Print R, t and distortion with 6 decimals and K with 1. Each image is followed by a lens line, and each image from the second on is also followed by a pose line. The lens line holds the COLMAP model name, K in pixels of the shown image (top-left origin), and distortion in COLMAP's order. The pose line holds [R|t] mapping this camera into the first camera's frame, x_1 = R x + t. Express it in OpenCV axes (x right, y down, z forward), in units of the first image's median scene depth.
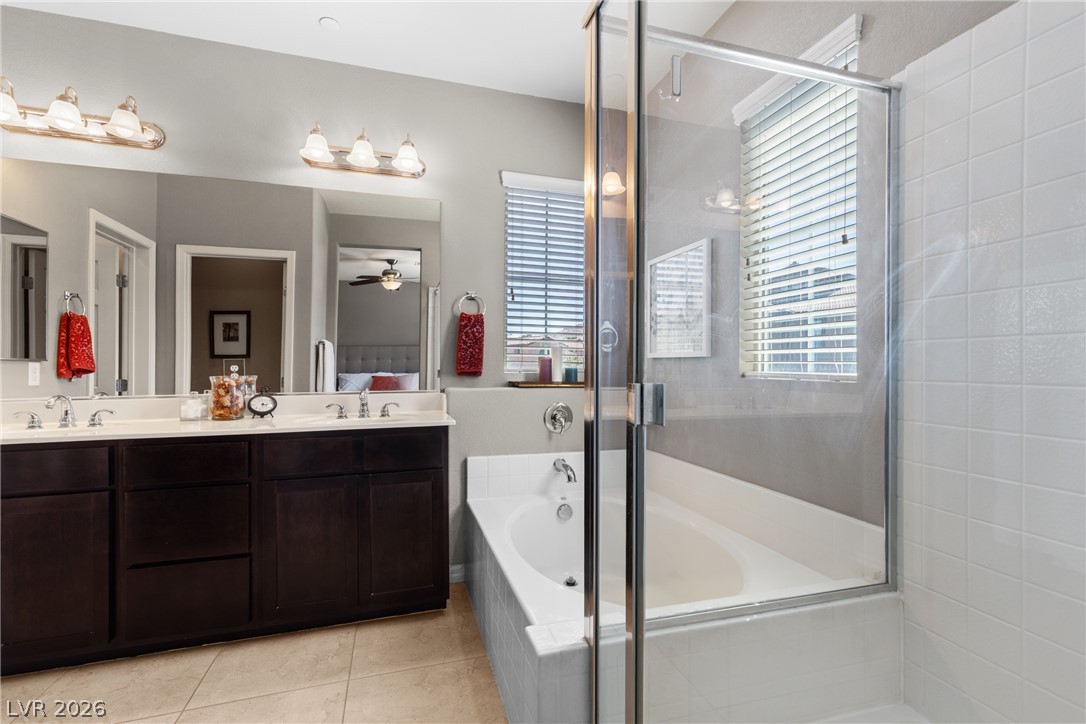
lens RADIAL K [[491.7, 0, 545.3], [0, 491.7, 363.6], [0, 0, 1]] dist [0.003734, 0.000263]
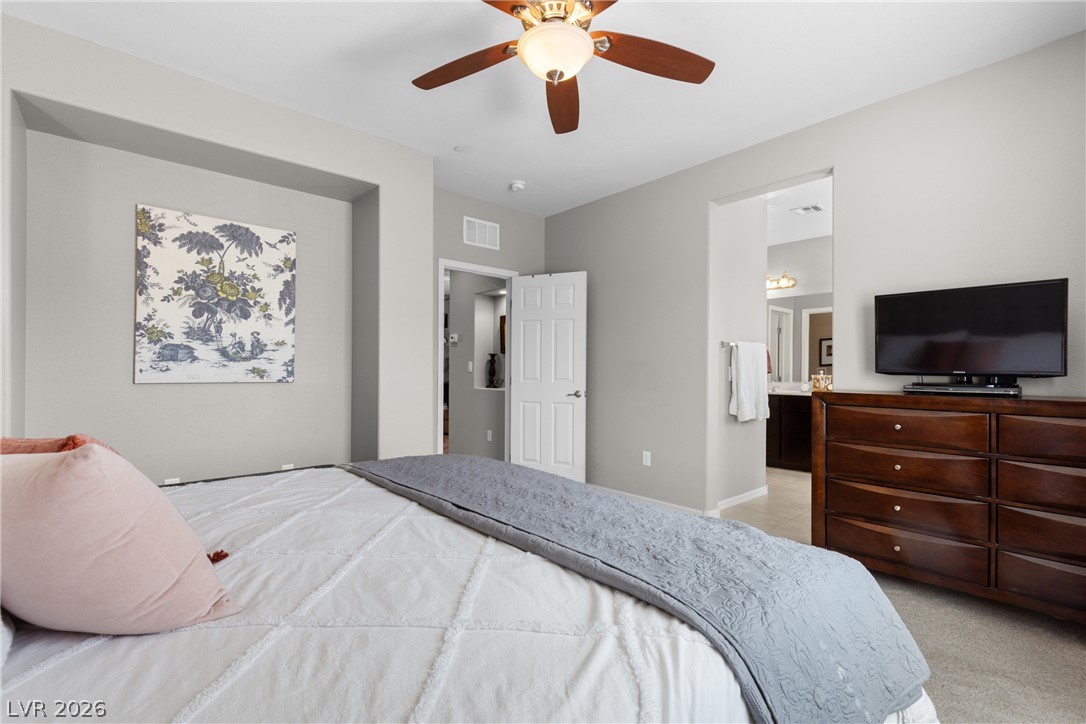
lens RADIAL K [[491.7, 0, 545.5], [0, 491.7, 364.3], [0, 0, 1]] dist [0.003734, 0.000263]
pose [[0.423685, 0.001506, -0.905808, 0.950850], [-0.006709, 0.999976, -0.001476, -0.014332], [0.905785, 0.006702, 0.423685, -1.207723]]
